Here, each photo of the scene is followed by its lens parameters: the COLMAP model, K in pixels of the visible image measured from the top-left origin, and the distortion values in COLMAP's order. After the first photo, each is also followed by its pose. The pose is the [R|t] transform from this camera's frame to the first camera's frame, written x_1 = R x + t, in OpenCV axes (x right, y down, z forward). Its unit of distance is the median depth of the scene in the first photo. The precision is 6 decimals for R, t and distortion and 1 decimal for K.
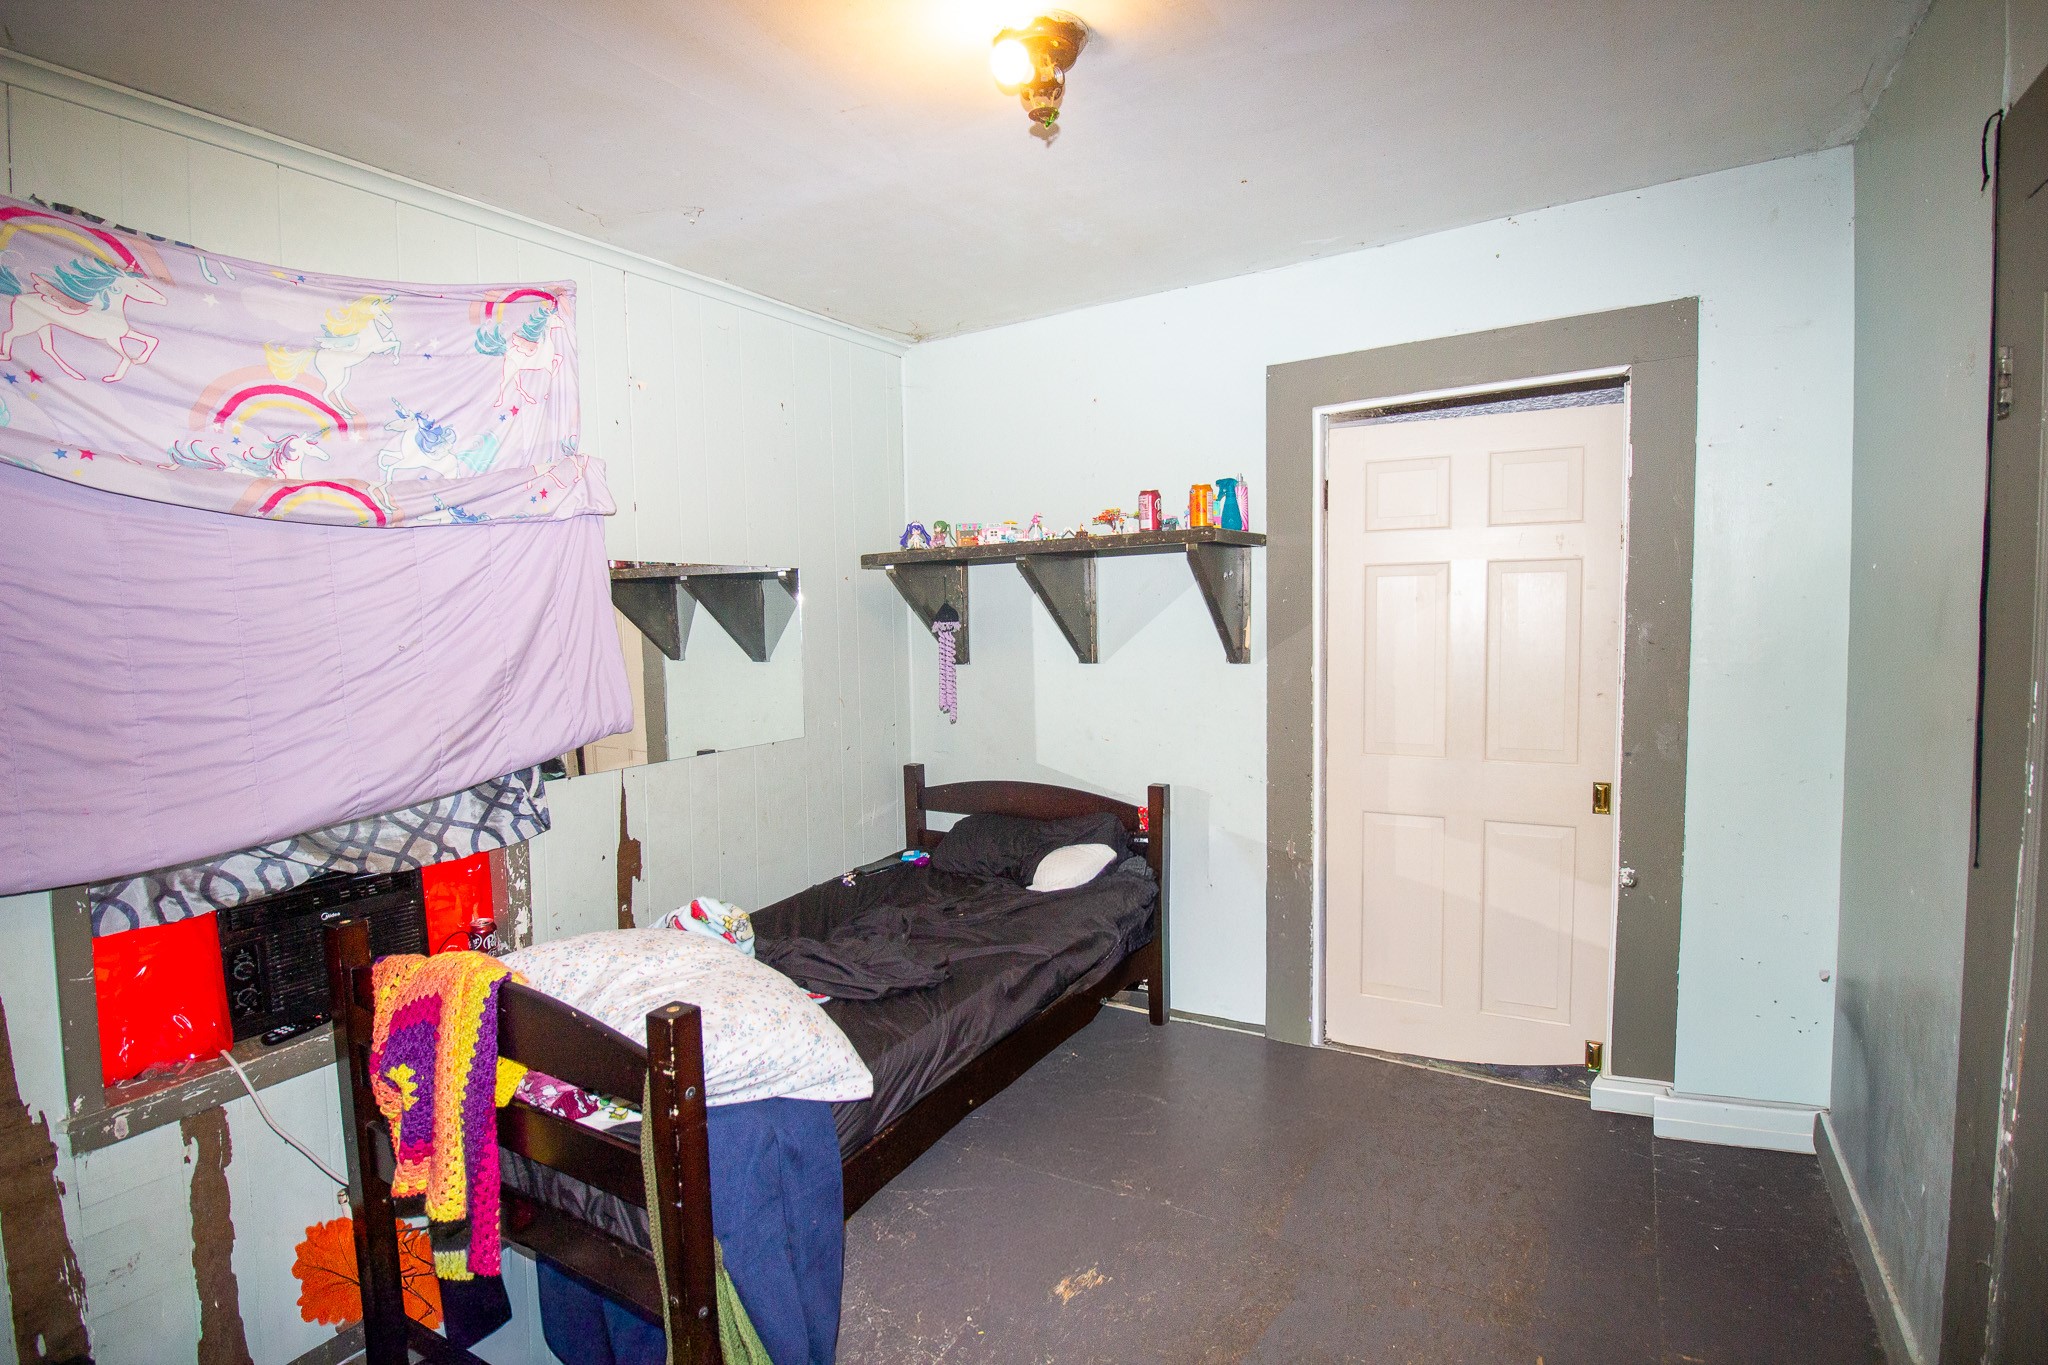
lens RADIAL K [[946.2, 0, 1023.7], [0, 946.2, 669.5], [0, 0, 1]] dist [0.001086, -0.000011]
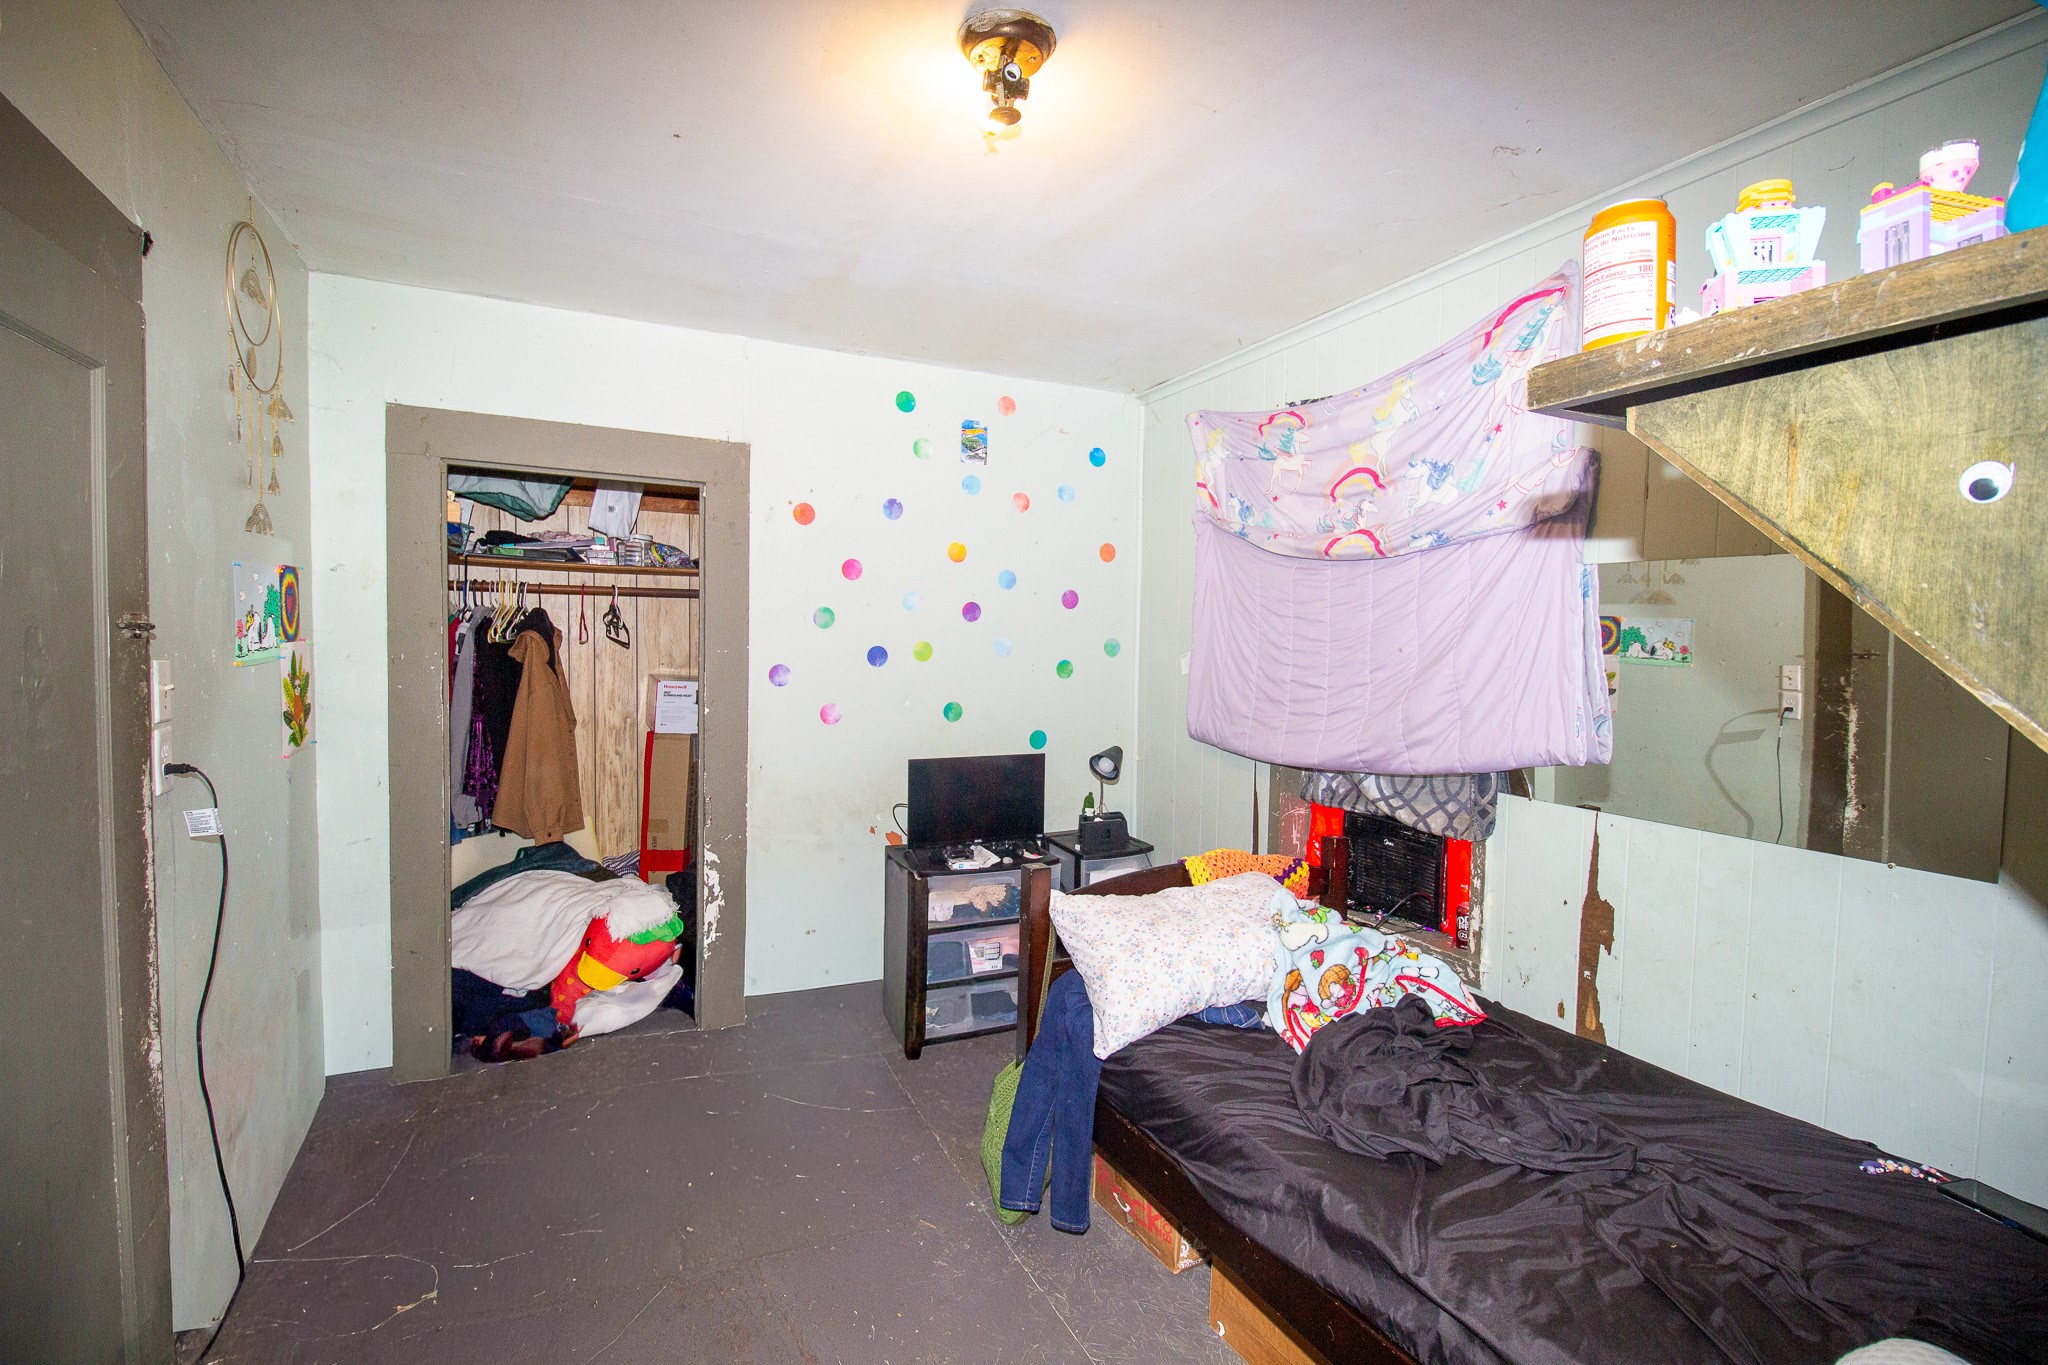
lens RADIAL K [[946.2, 0, 1022.6], [0, 946.2, 686.9], [0, 0, 1]] dist [0.001086, -0.000011]
pose [[-0.542388, 0.059877, -0.837992, 0.636438], [-0.062708, 0.991789, 0.111455, -0.077174], [0.837784, 0.113001, -0.534180, 1.163307]]
